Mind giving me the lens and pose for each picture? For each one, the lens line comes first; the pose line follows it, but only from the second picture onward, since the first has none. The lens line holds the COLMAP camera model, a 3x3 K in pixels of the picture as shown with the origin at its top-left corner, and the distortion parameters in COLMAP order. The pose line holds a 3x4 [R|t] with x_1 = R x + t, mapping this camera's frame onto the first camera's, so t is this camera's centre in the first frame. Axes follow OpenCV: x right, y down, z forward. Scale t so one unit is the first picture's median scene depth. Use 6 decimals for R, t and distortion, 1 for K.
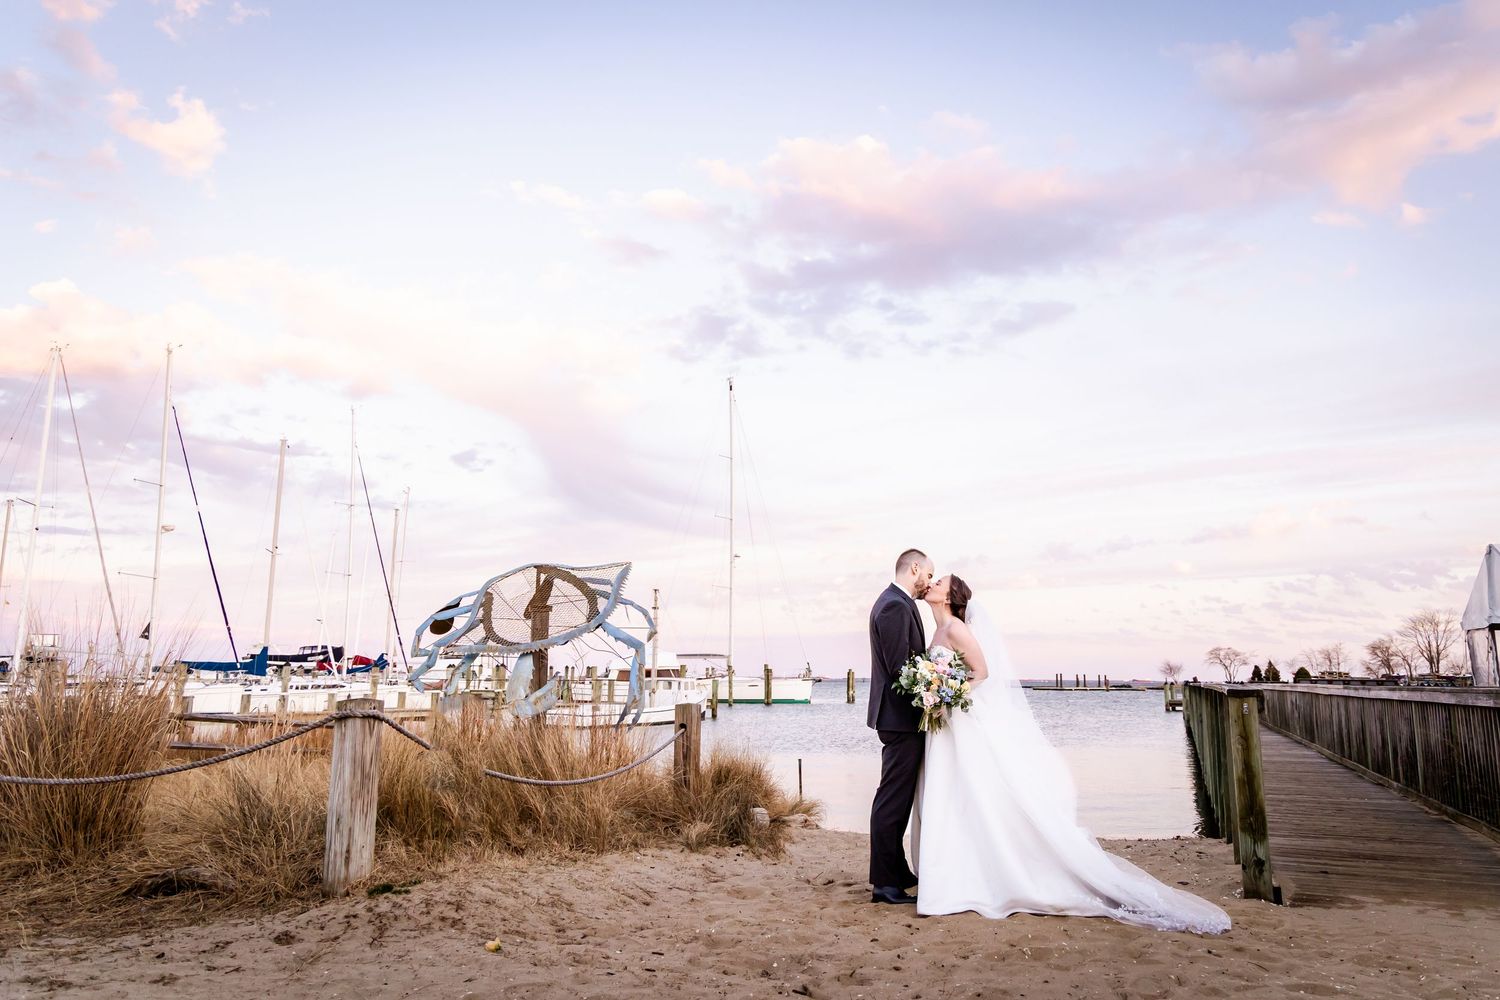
lens RADIAL K [[973.9, 0, 754.2], [0, 973.9, 484.3], [0, 0, 1]] dist [0.008448, -0.000692]
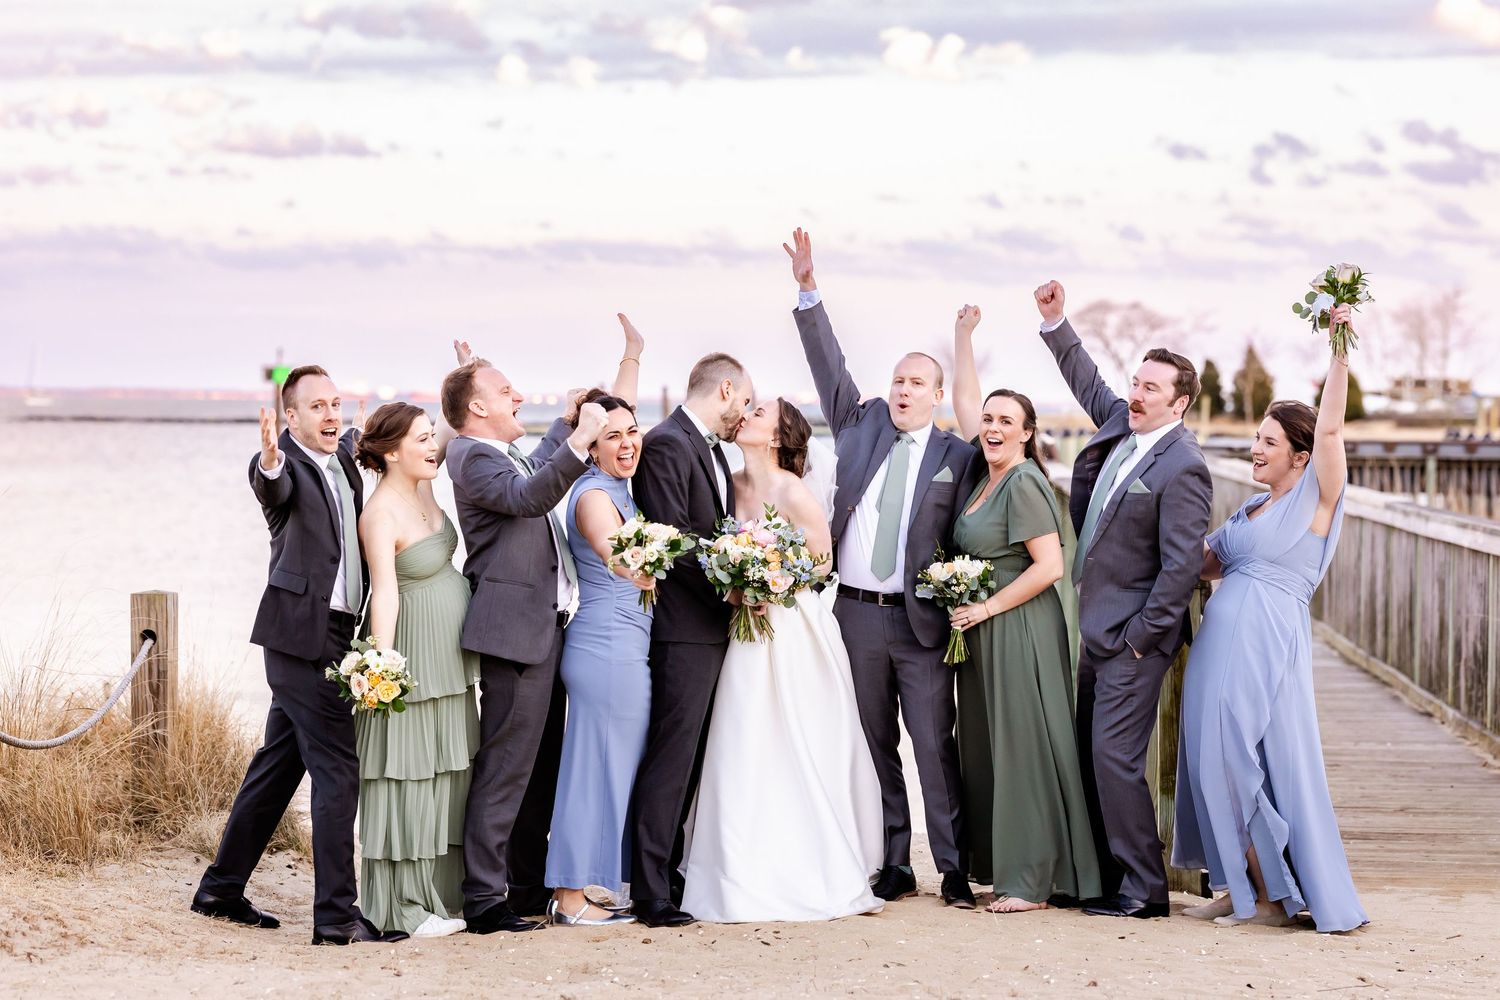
lens RADIAL K [[3624.9, 0, 750.1], [0, 3624.9, 501.0], [0, 0, 1]] dist [0.177360, 0.000000]
pose [[0.941915, -0.002950, 0.335839, -0.330733], [-0.073530, 0.973890, 0.214781, -0.189284], [-0.327704, -0.226999, 0.917105, -0.621953]]
